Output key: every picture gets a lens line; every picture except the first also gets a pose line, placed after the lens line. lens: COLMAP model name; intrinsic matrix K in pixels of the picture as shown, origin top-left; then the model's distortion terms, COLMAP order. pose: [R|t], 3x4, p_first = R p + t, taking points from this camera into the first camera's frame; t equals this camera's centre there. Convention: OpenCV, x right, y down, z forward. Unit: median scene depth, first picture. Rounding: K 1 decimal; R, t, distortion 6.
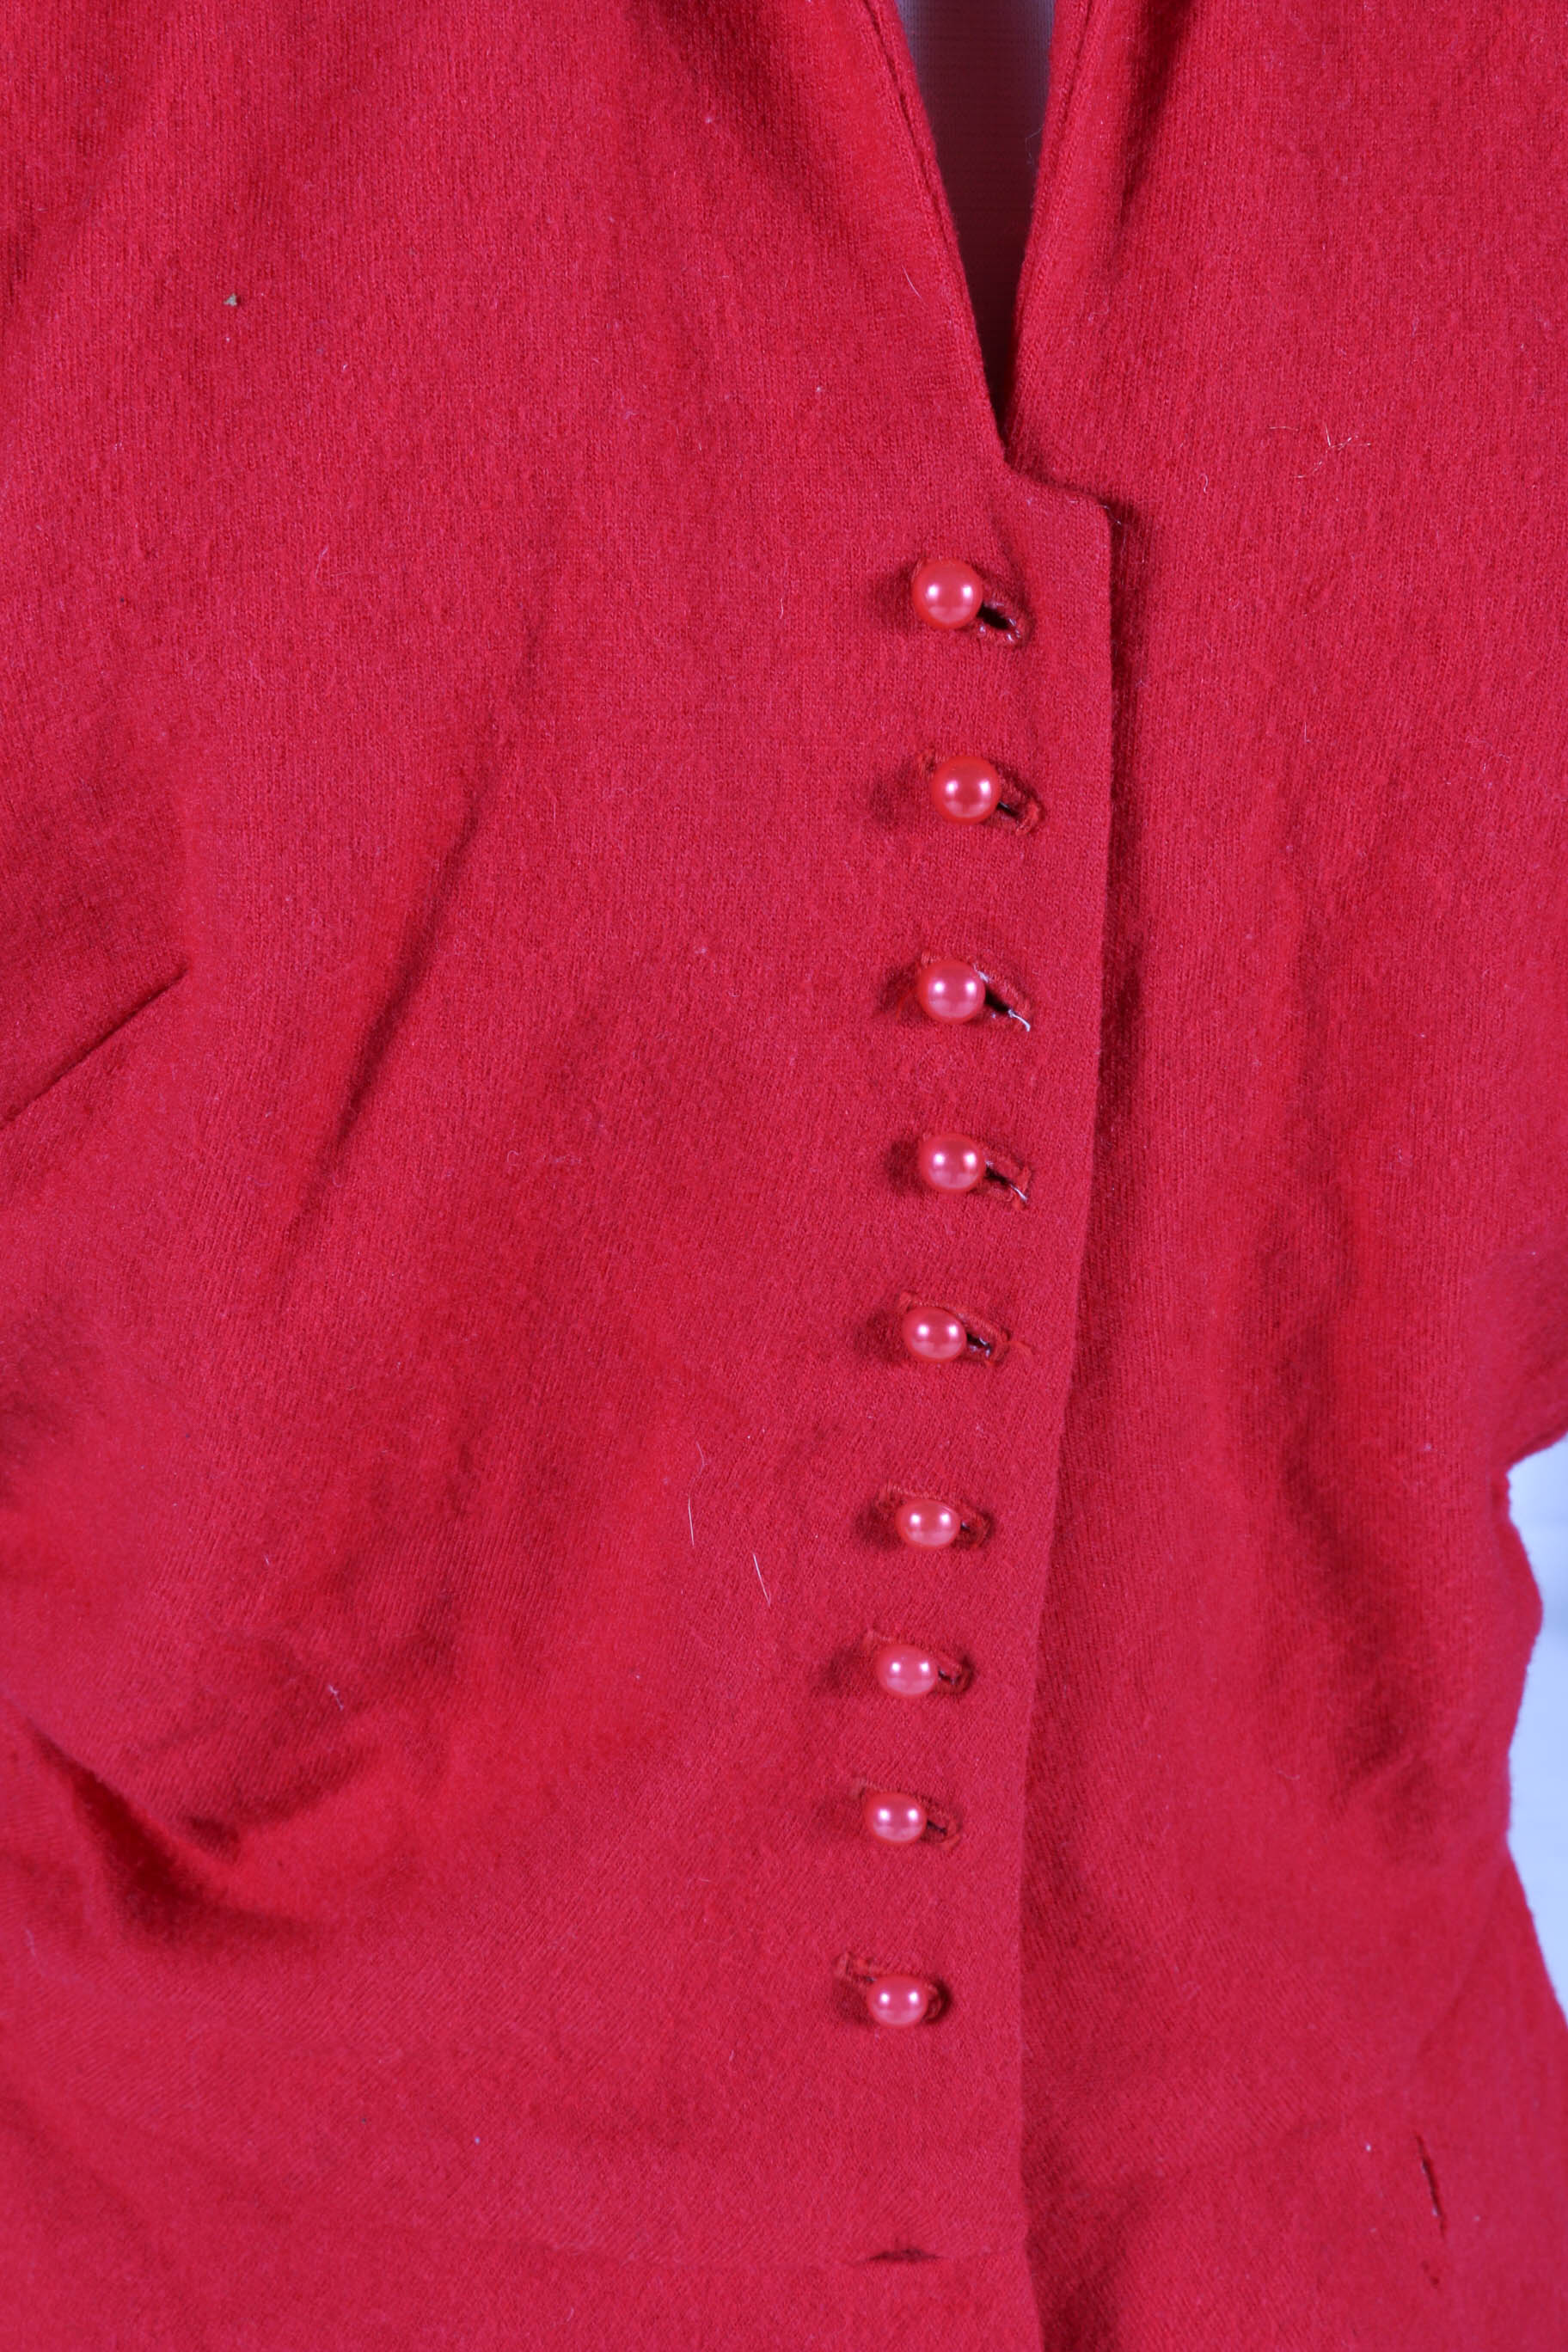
lens RADIAL K [[3822.6, 0, 784.0], [0, 3822.6, 1176.0], [0, 0, 1]] dist [0.017555, 0.158766]
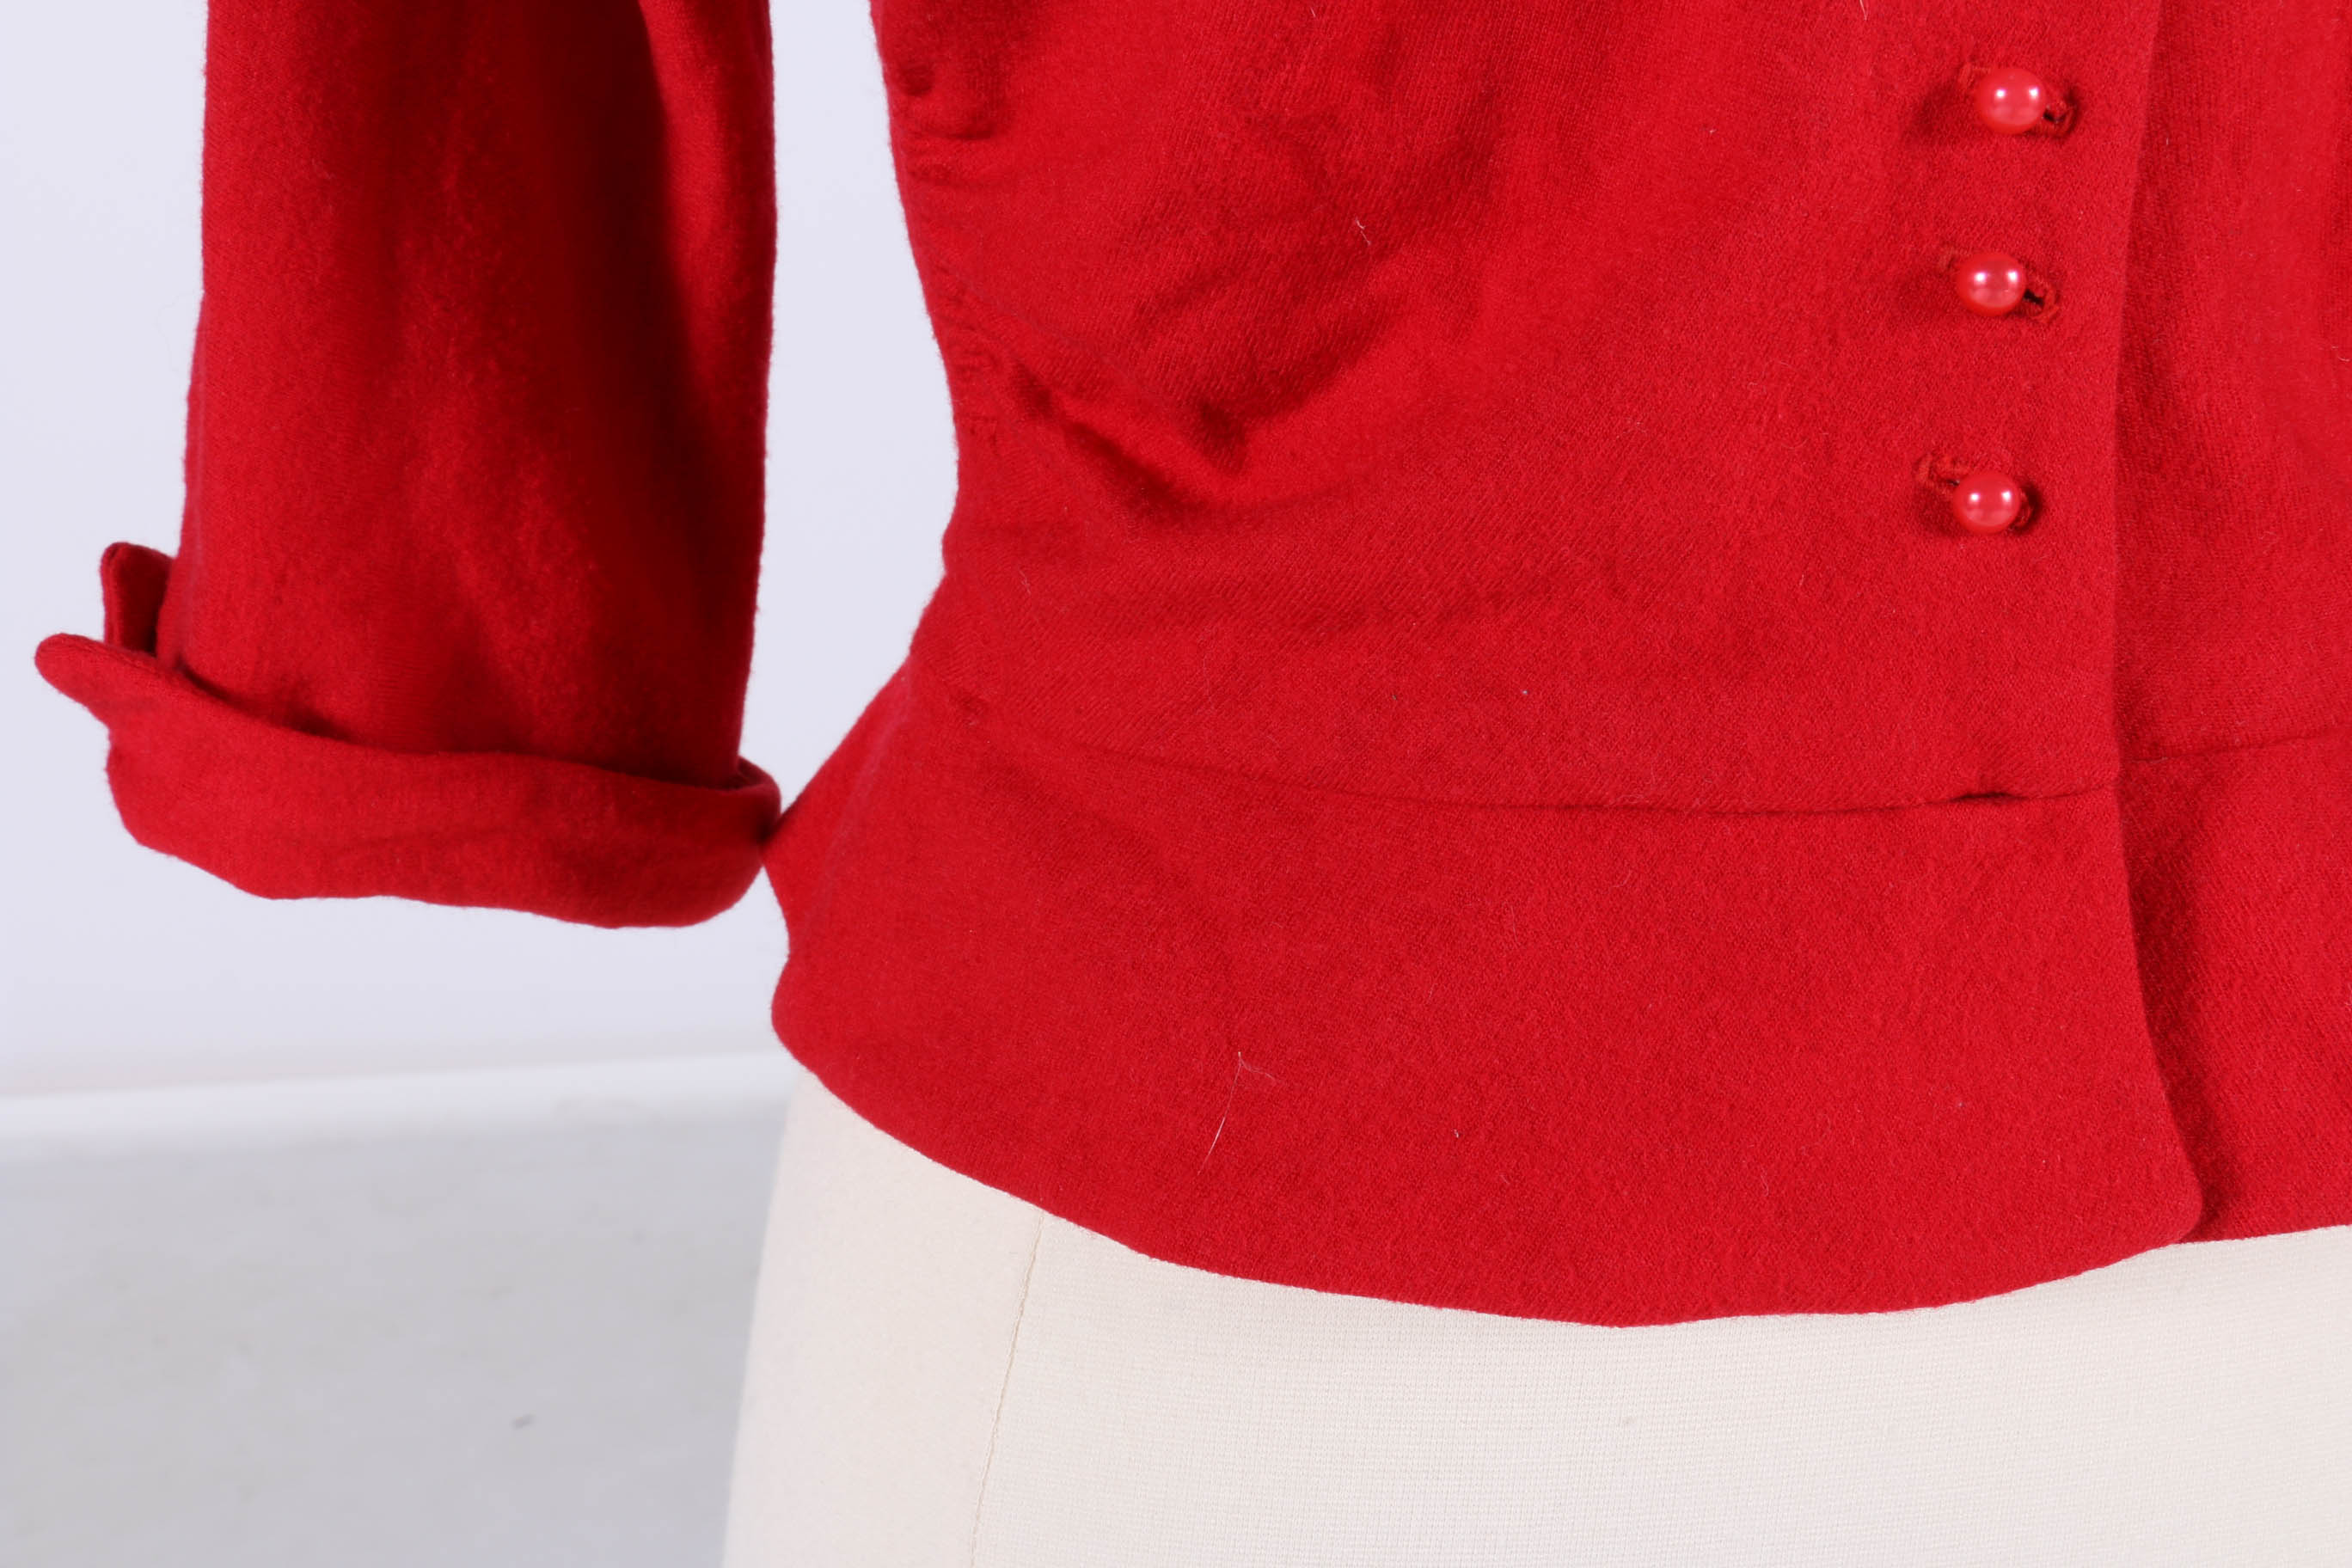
lens RADIAL K [[2992.7, 0, 1171.4], [0, 2992.7, 738.1], [0, 0, 1]] dist [-0.036855, 0.045120]
pose [[0.997797, -0.023840, -0.061912, -0.127217], [0.022465, 0.999487, -0.022820, 0.290606], [0.062424, 0.021379, 0.997821, 0.269459]]
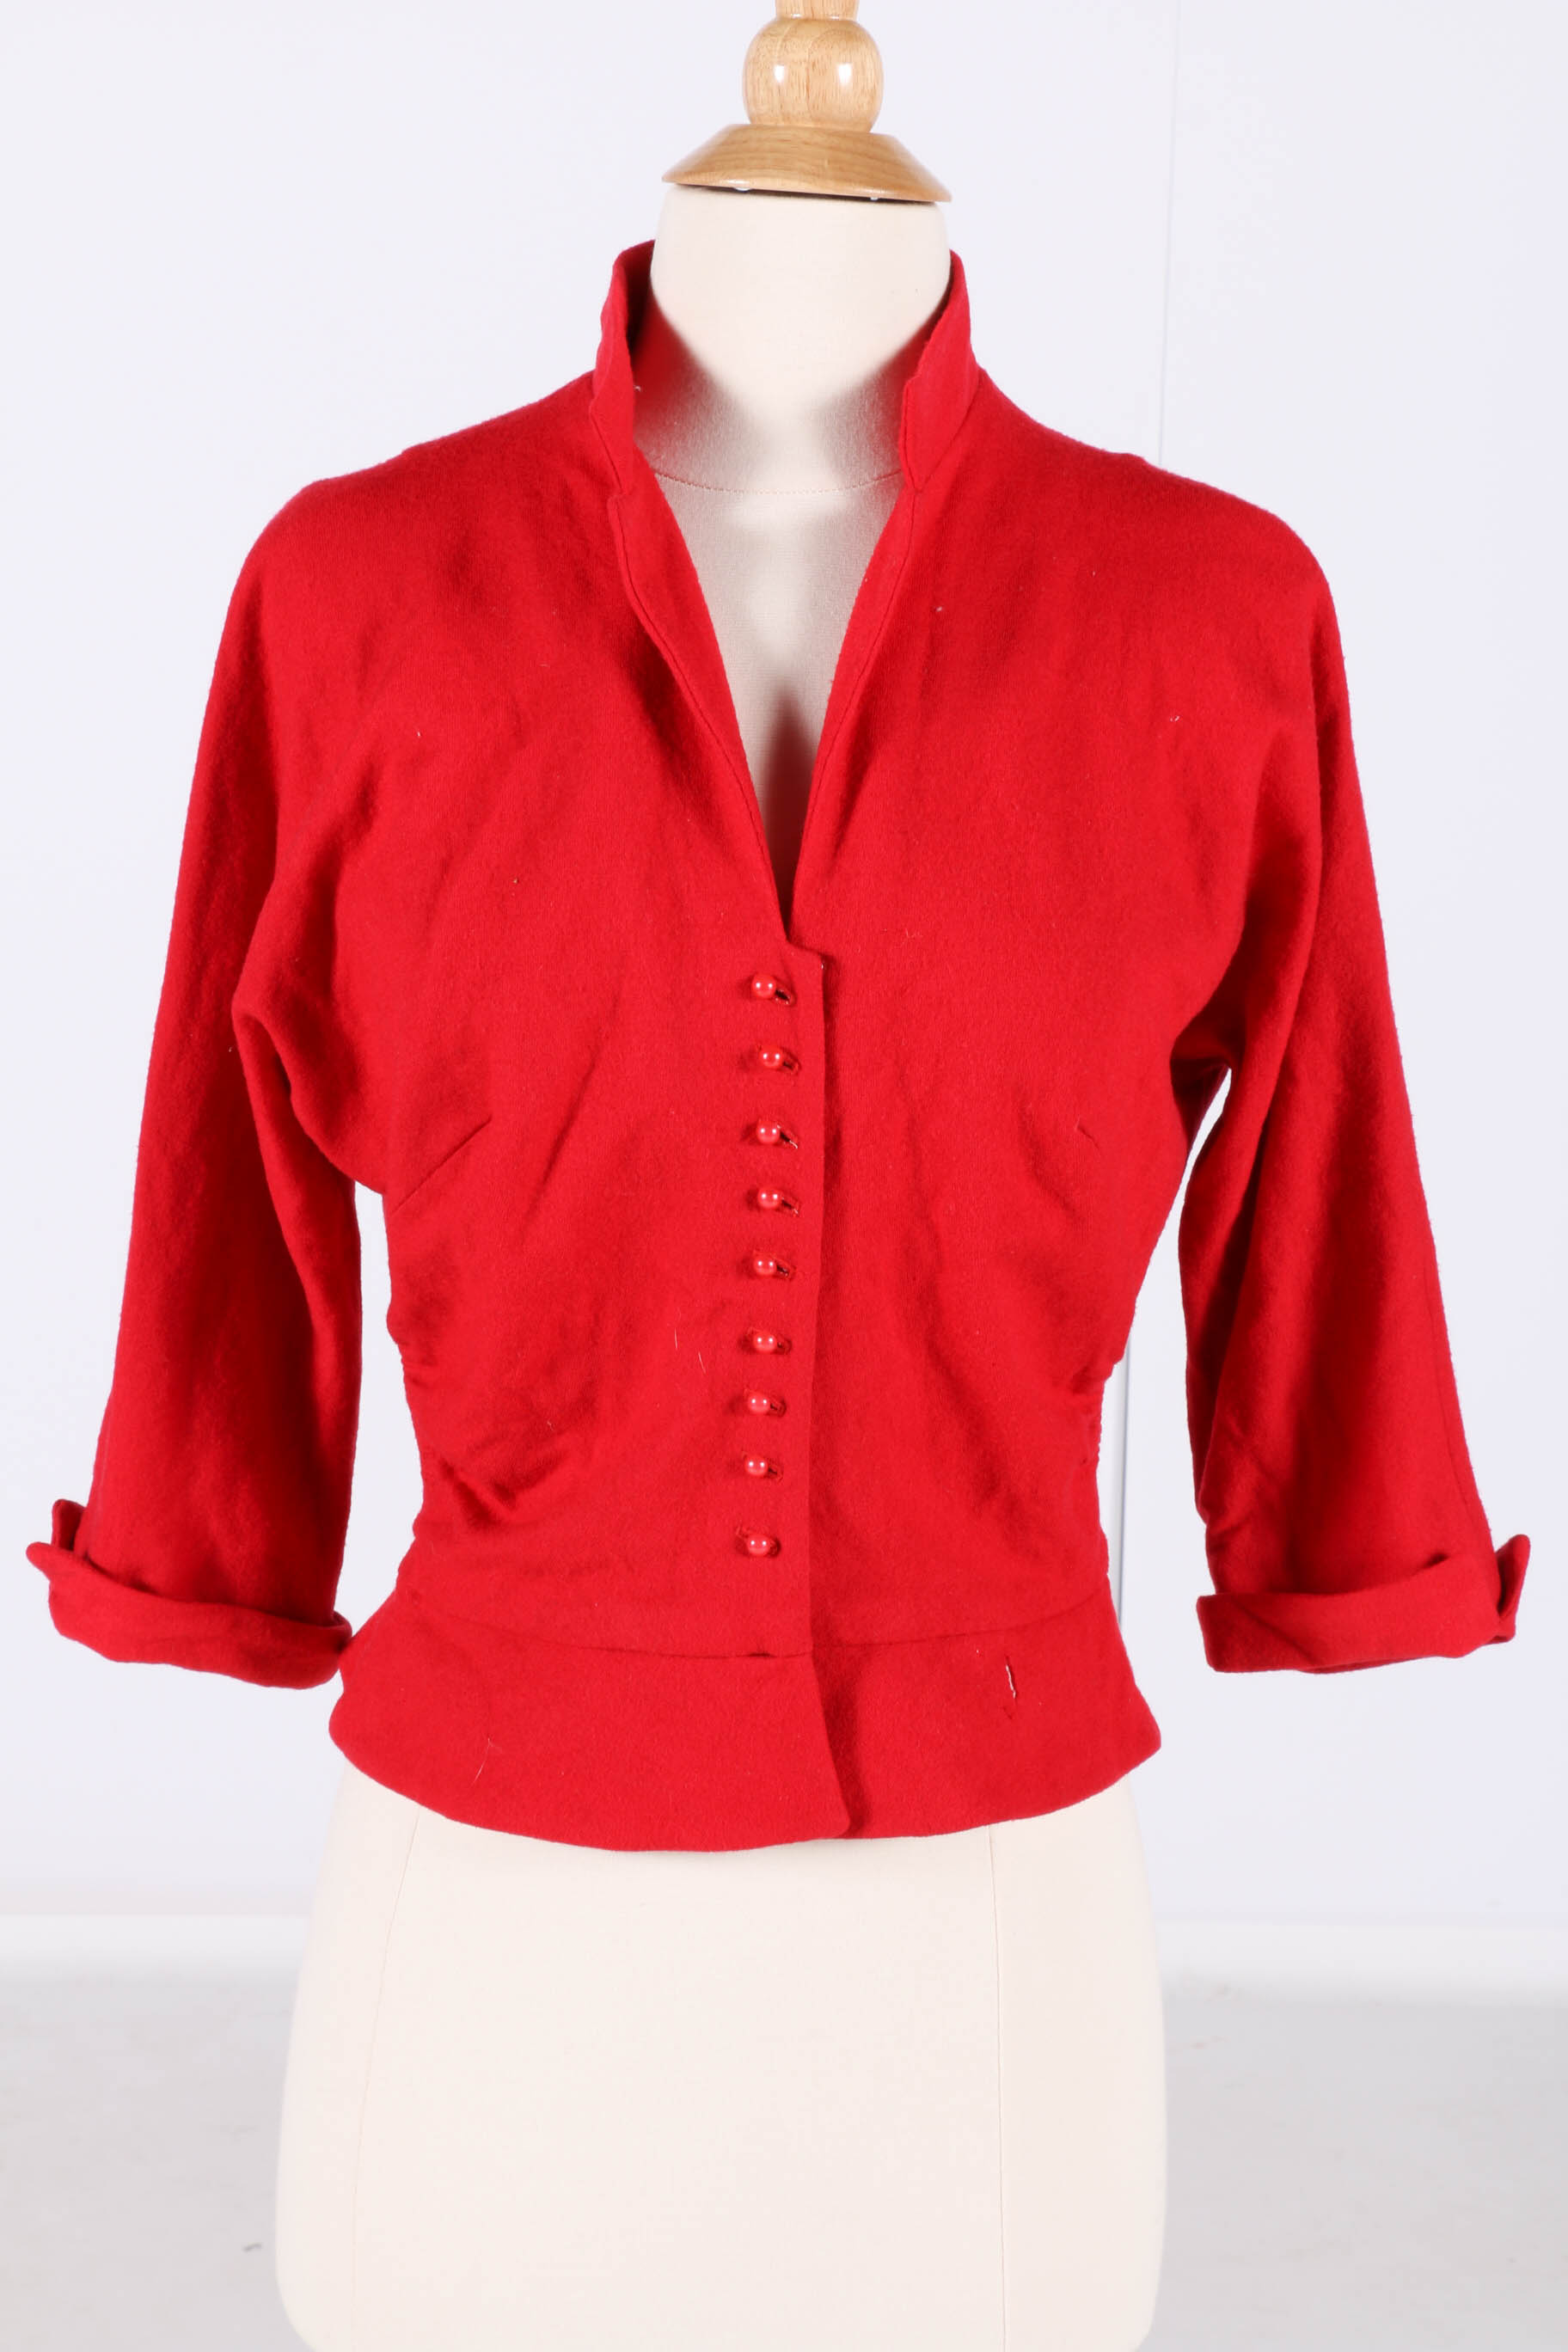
lens RADIAL K [[3642.6, 0, 865.8], [0, 3642.6, 1227.5], [0, 0, 1]] dist [-0.028090, 0.389990]
pose [[0.990263, 0.023054, -0.137288, 0.432055], [-0.041359, 0.990385, -0.132012, 0.328494], [0.132924, 0.136405, 0.981695, -1.398249]]
